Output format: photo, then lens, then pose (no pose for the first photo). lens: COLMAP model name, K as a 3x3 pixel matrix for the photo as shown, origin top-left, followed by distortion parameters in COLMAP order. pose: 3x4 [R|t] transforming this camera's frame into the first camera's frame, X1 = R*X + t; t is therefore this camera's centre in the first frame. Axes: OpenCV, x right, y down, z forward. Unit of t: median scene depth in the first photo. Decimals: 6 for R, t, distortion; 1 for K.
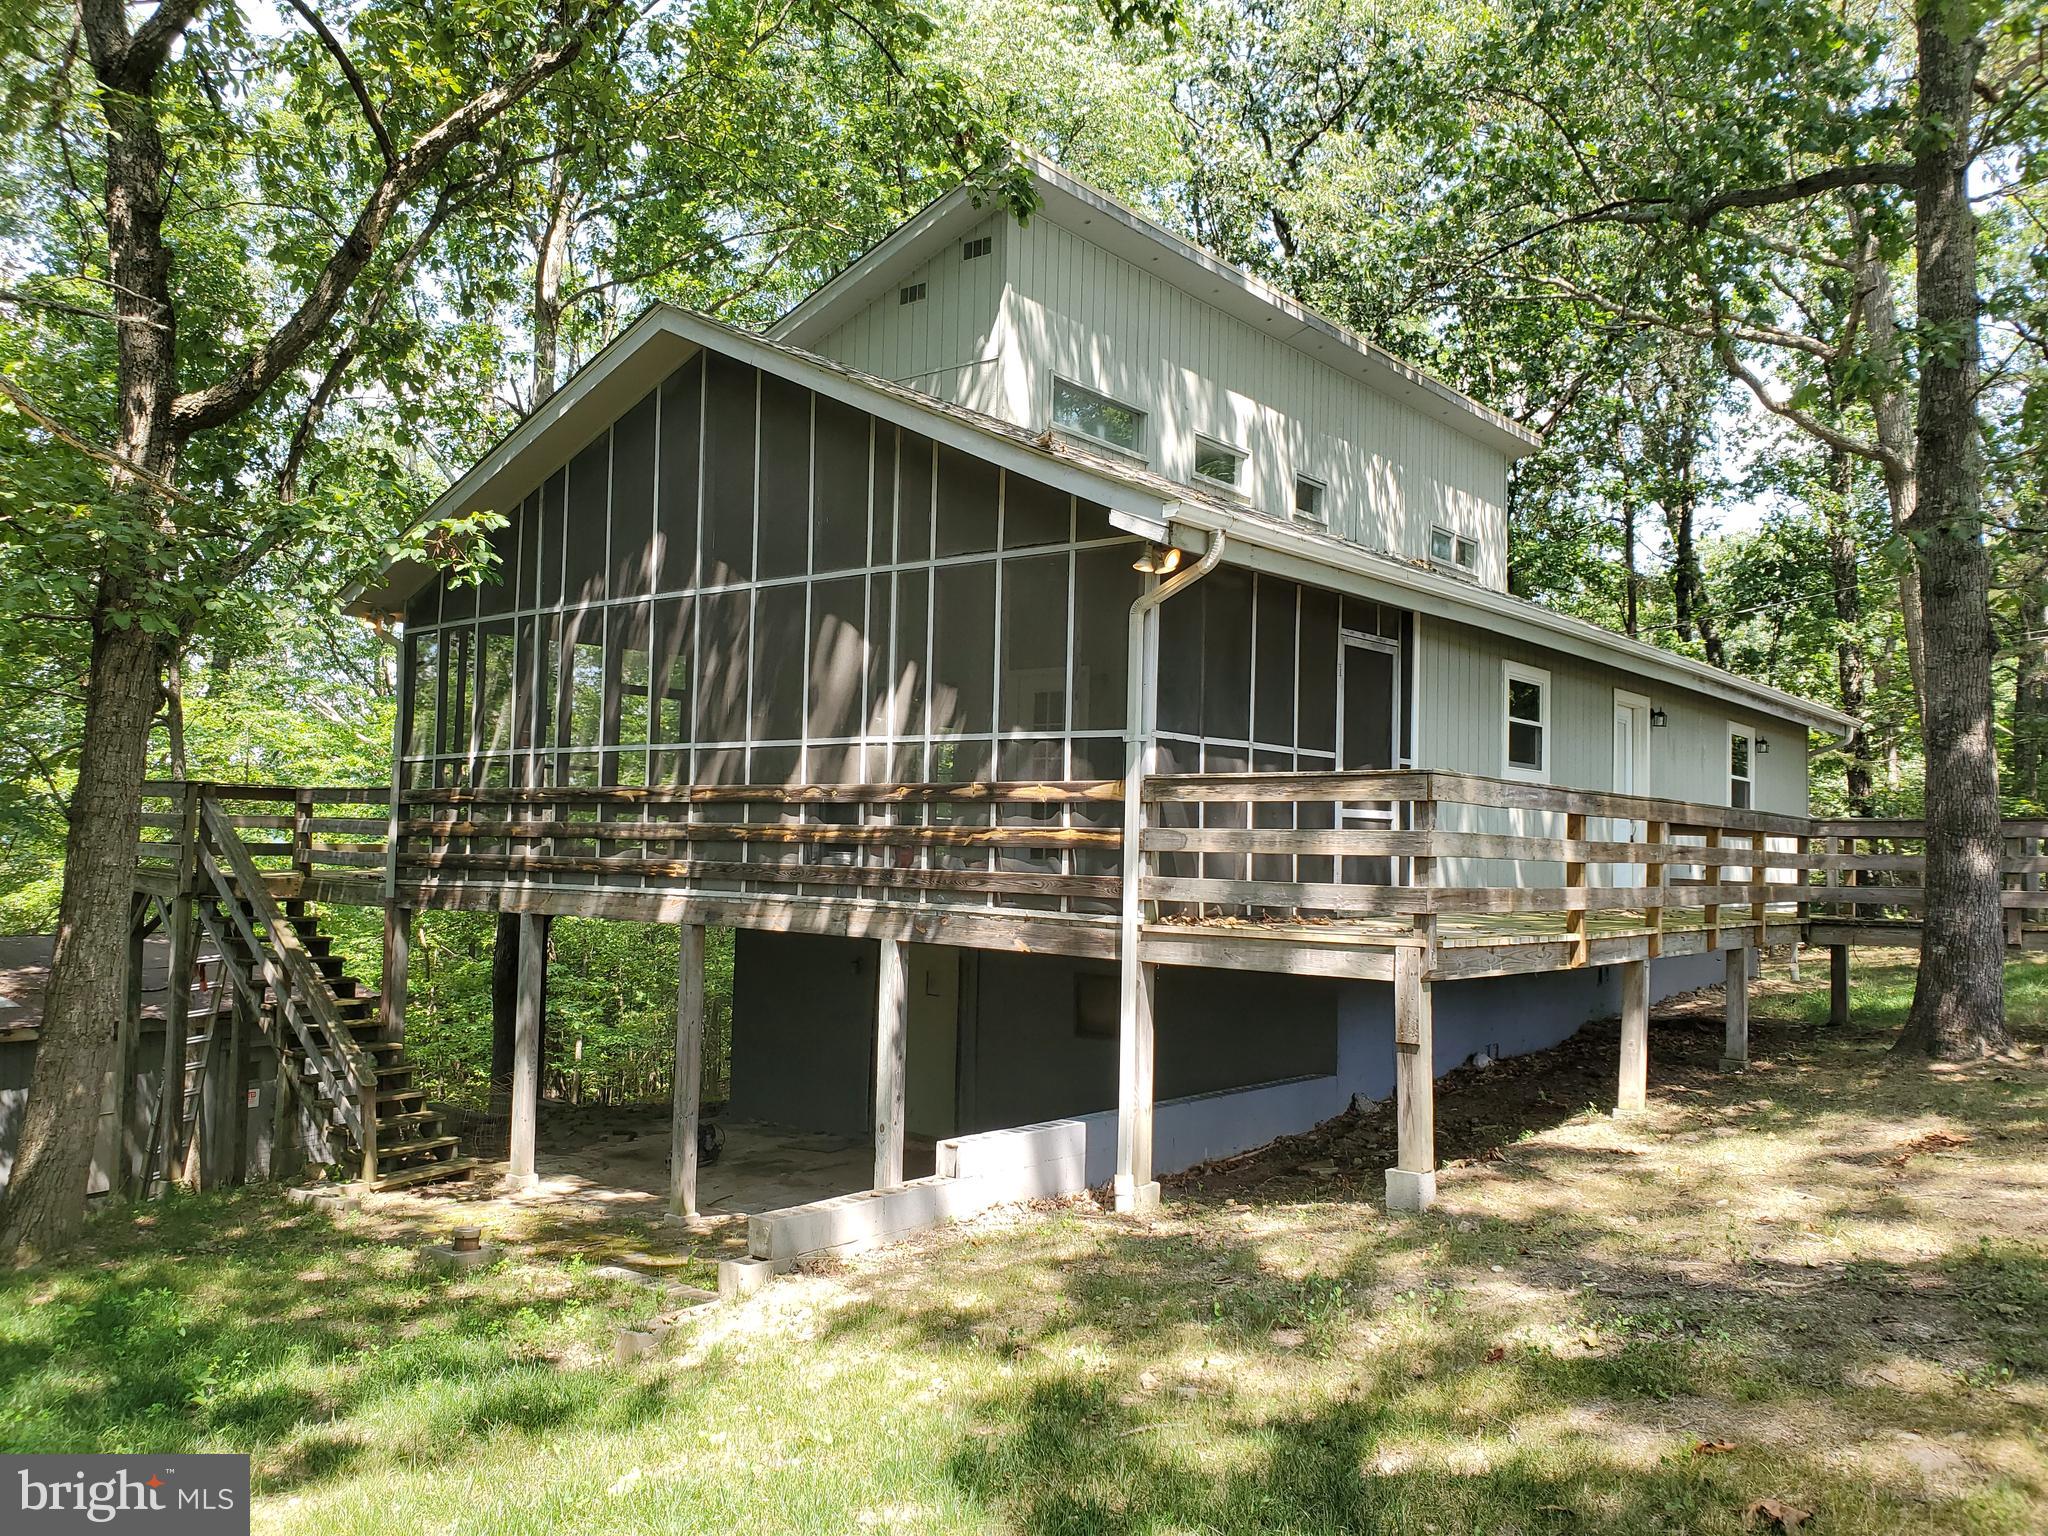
lens RADIAL K [[1579.5, 0, 1024.0], [0, 1579.5, 768.0], [0, 0, 1]] dist [0.019437, -0.008720]
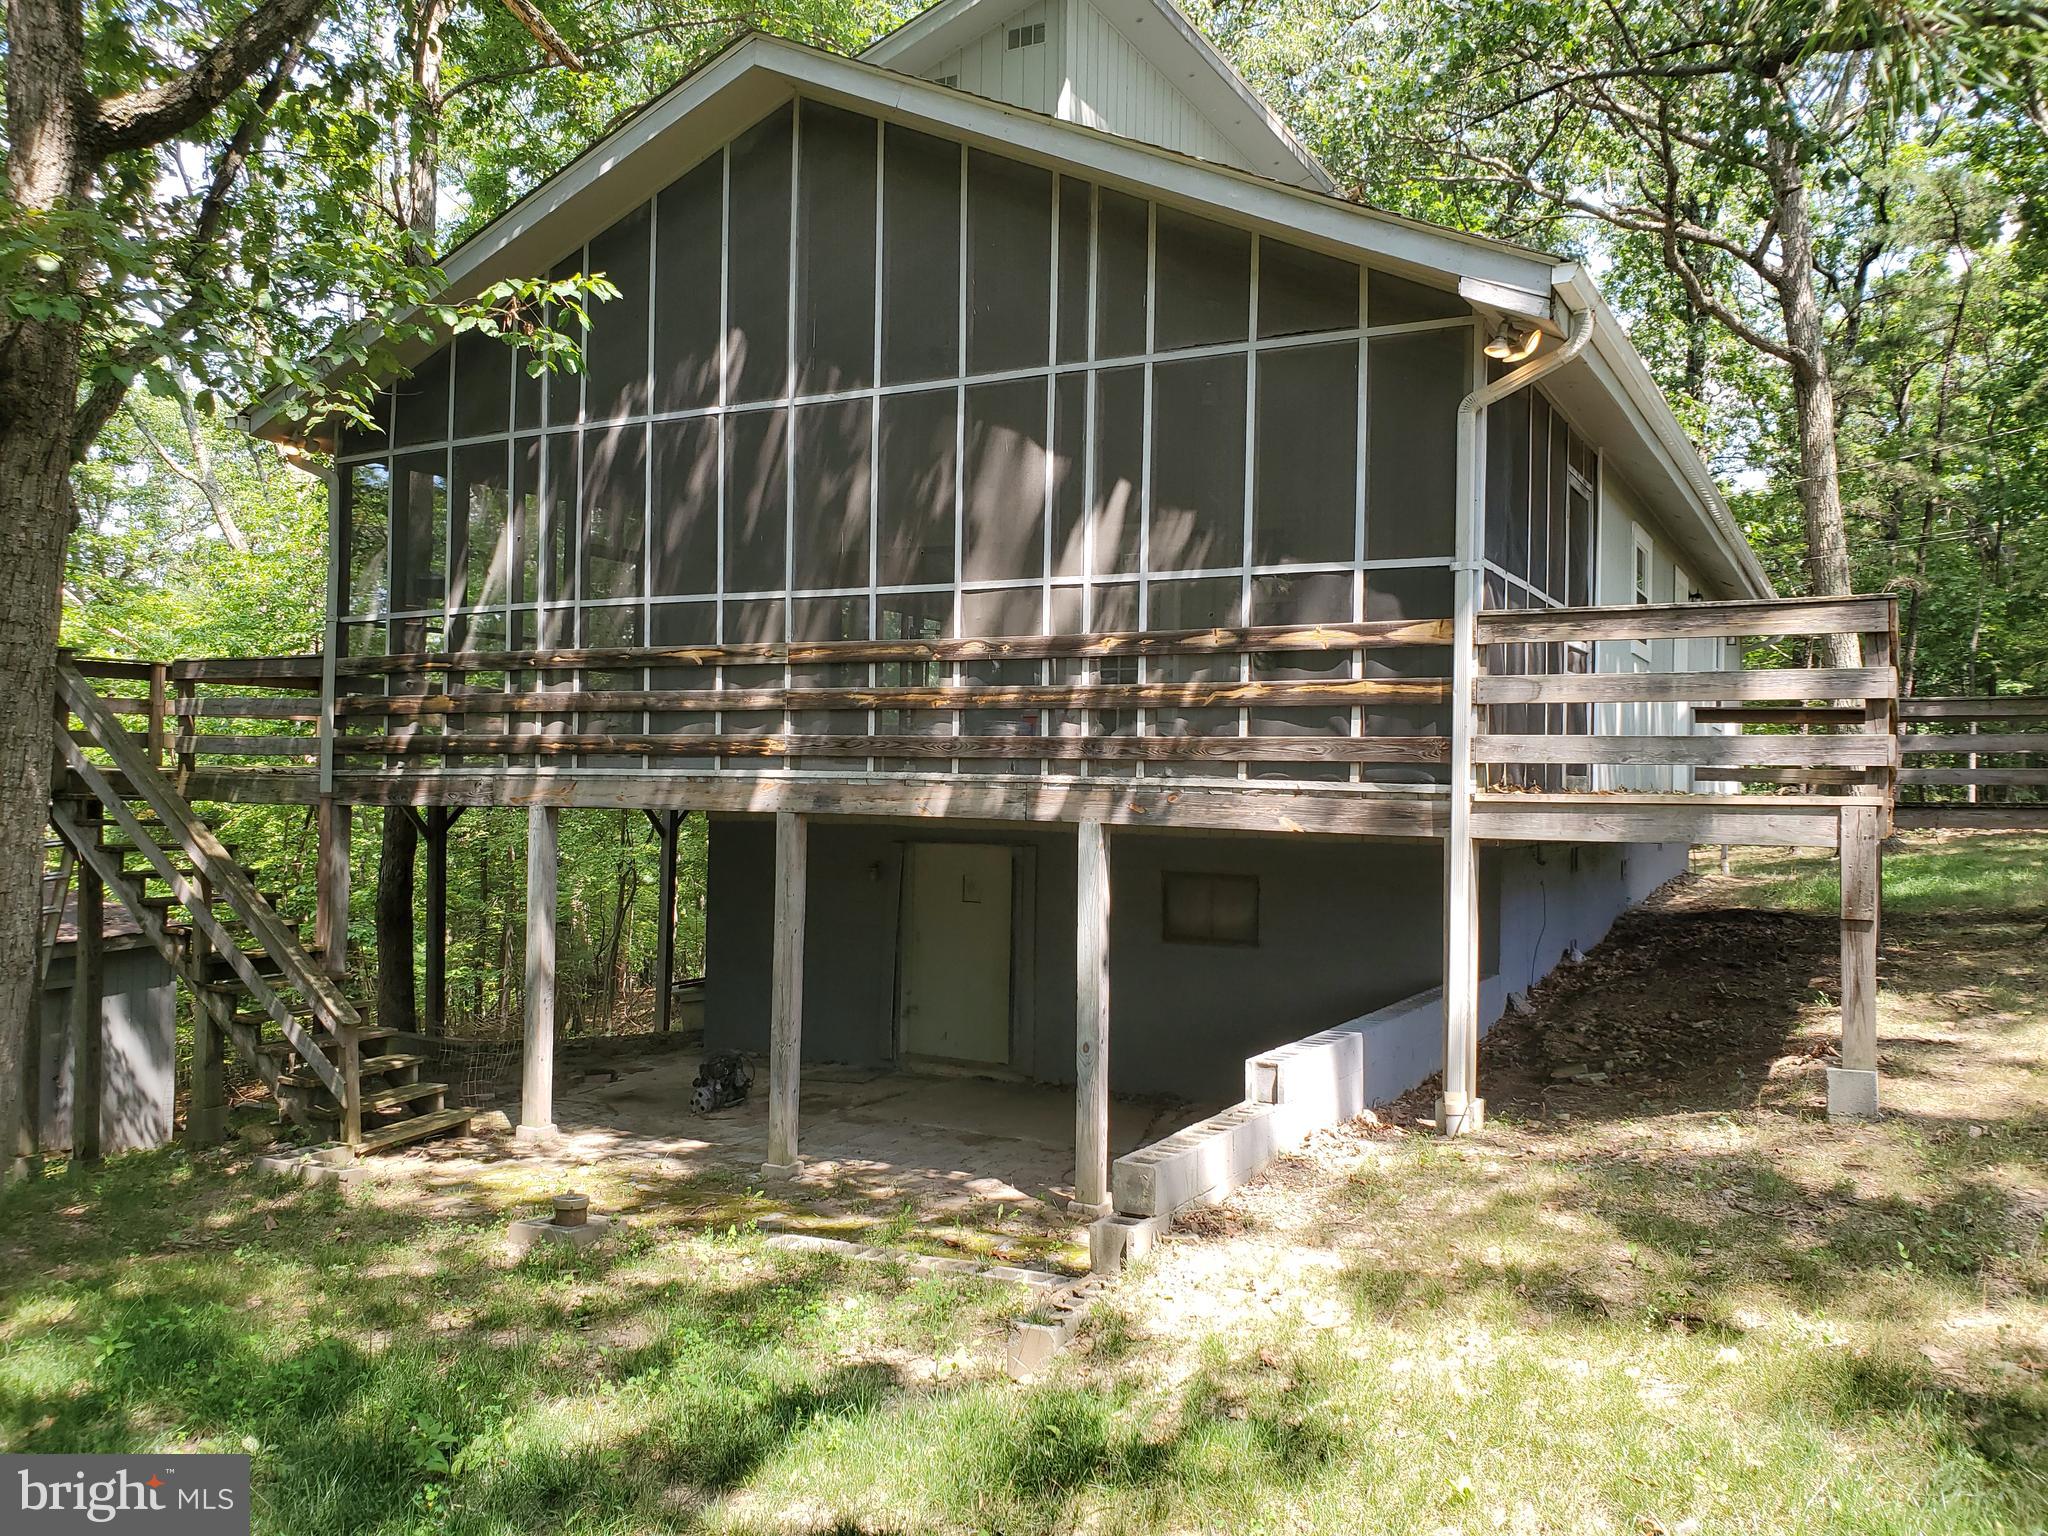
lens RADIAL K [[1591.0, 0, 1024.0], [0, 1591.0, 768.0], [0, 0, 1]] dist [-0.002120, 0.007428]
pose [[0.981651, -0.008545, 0.190495, -0.277585], [-0.000963, 0.998761, 0.049762, 0.038654], [-0.190684, -0.049032, 0.980426, 0.194677]]
